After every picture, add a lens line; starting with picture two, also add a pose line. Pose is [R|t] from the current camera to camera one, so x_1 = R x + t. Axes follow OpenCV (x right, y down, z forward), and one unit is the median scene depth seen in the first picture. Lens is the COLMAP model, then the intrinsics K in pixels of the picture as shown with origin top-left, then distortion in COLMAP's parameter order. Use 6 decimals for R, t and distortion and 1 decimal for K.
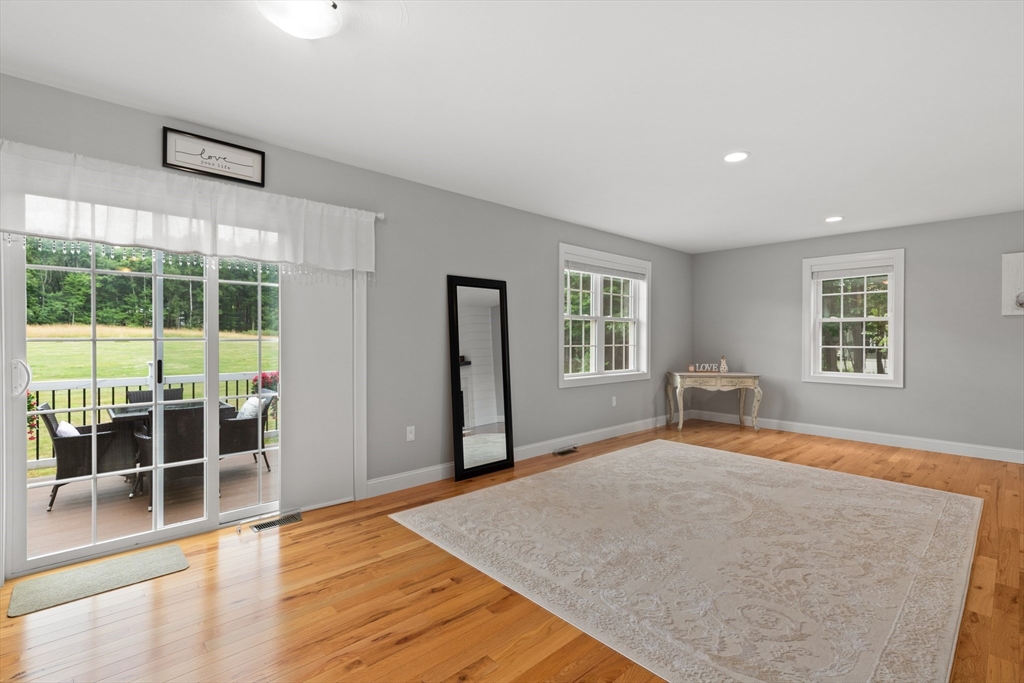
lens RADIAL K [[468.0, 0, 512.3], [0, 468.0, 338.9], [0, 0, 1]] dist [0.003795, -0.000264]
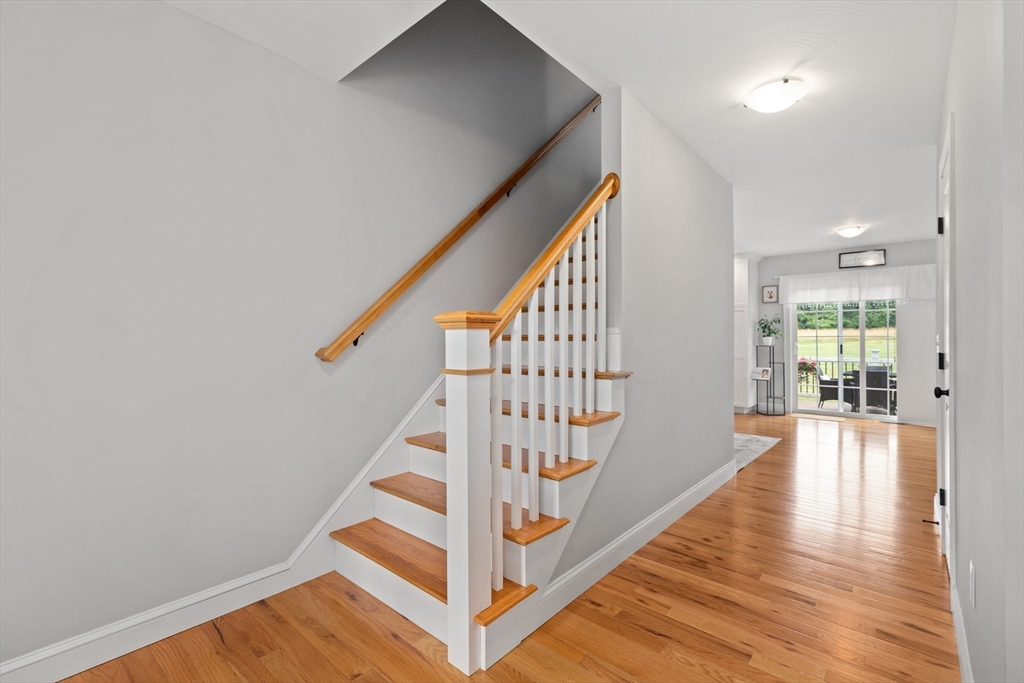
lens RADIAL K [[457.6, 0, 509.4], [0, 457.6, 335.5], [0, 0, 1]] dist [0.005101, 0.000403]
pose [[0.101008, -0.009070, -0.994844, 0.725285], [-0.002049, 0.999954, -0.009325, 0.010985], [0.994884, 0.002980, 0.100984, -0.483315]]
